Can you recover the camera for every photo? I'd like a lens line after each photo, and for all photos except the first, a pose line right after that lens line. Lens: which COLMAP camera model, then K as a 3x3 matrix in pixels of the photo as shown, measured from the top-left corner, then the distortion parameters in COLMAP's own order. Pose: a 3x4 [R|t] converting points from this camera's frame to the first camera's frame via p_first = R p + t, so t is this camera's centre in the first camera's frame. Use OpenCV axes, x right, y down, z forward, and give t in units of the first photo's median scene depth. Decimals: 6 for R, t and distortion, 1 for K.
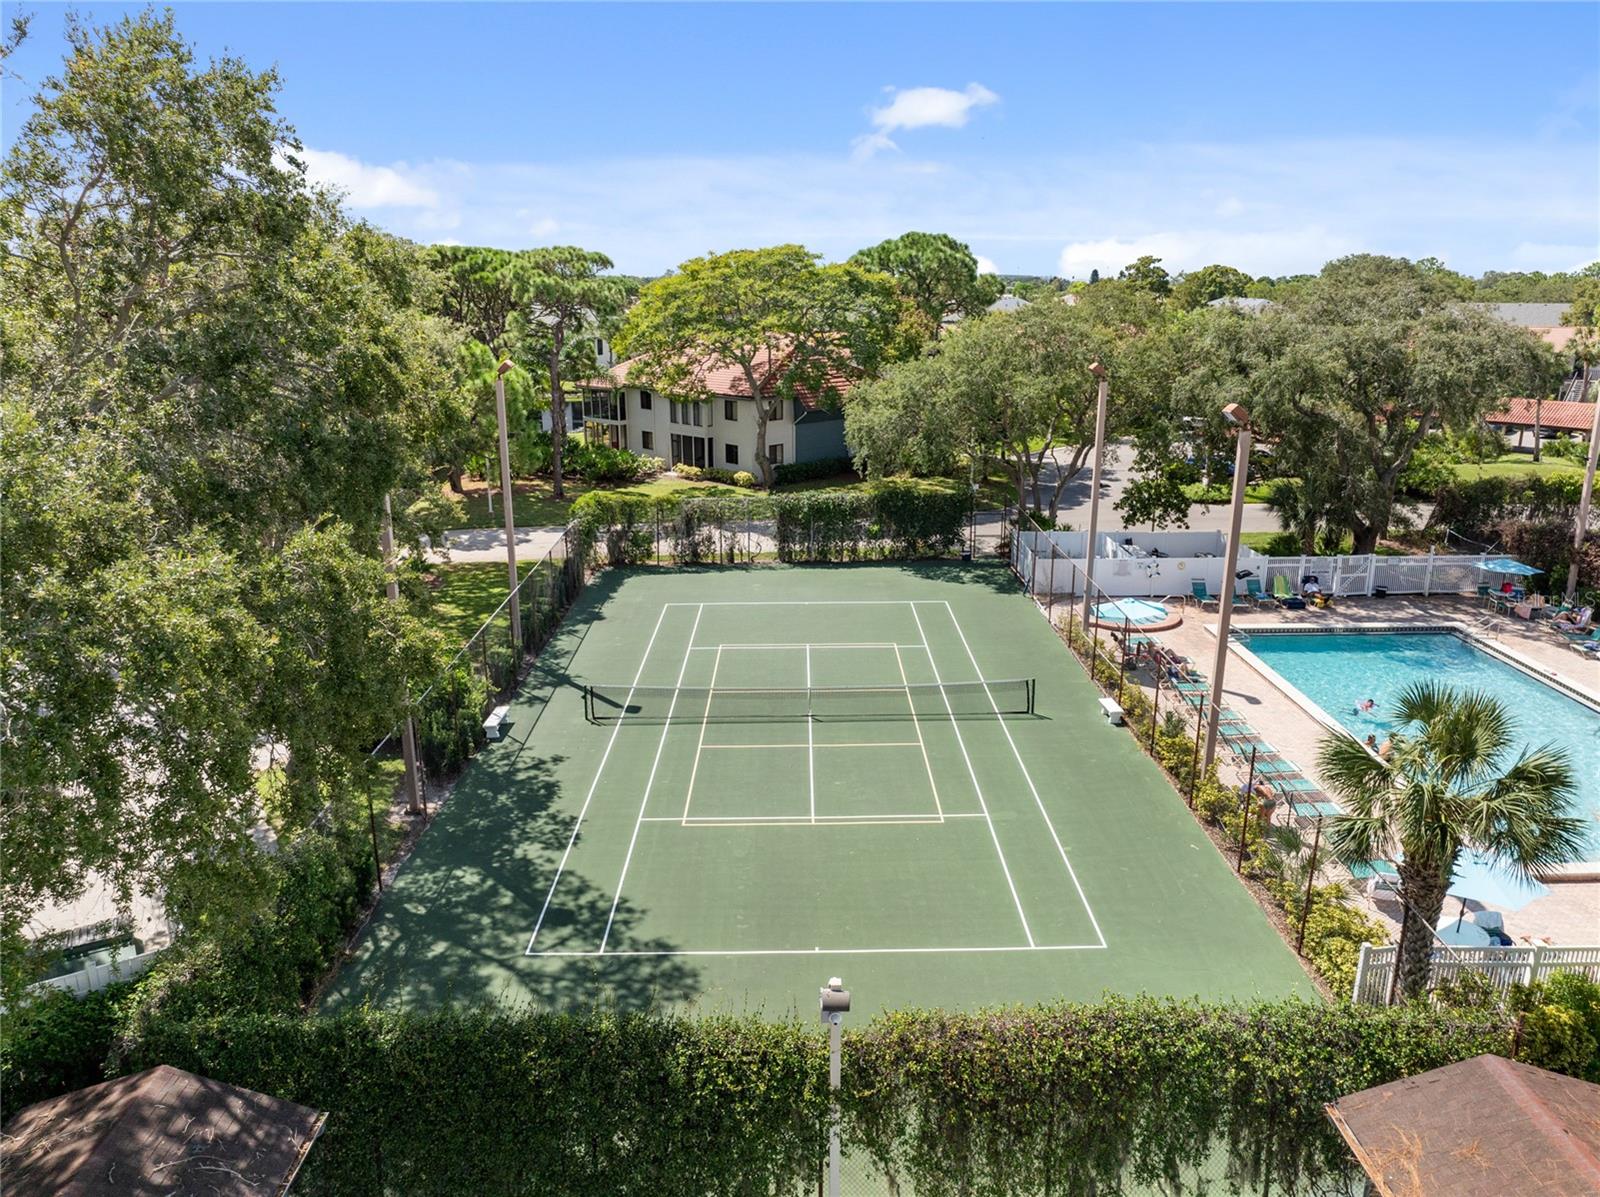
lens RADIAL K [[1139.0, 0, 800.0], [0, 1139.0, 598.5], [0, 0, 1]] dist [-0.011959, -0.005334]
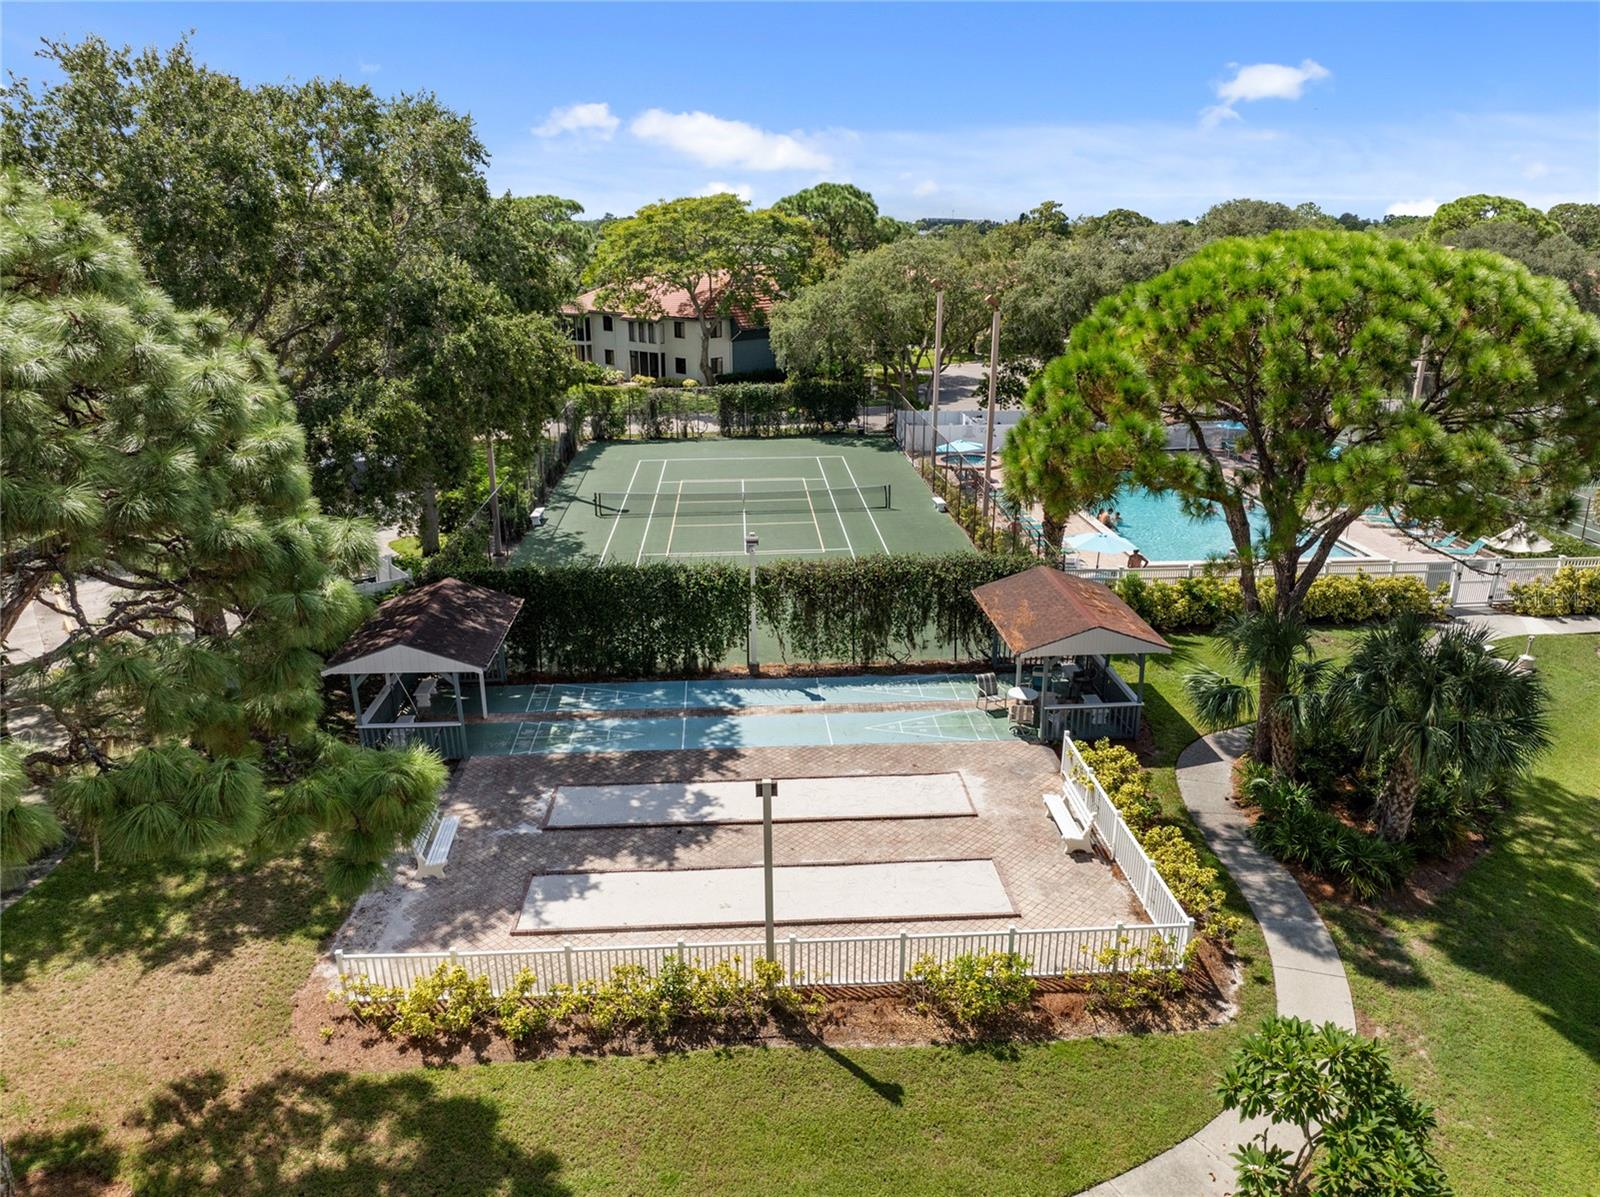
lens RADIAL K [[1165.6, 0, 800.0], [0, 1165.6, 598.5], [0, 0, 1]] dist [-0.006498, -0.000440]
pose [[0.998609, -0.016327, 0.050135, 0.001980], [0.014415, 0.999164, 0.038256, 0.091071], [-0.050717, -0.037480, 0.998010, -0.318241]]
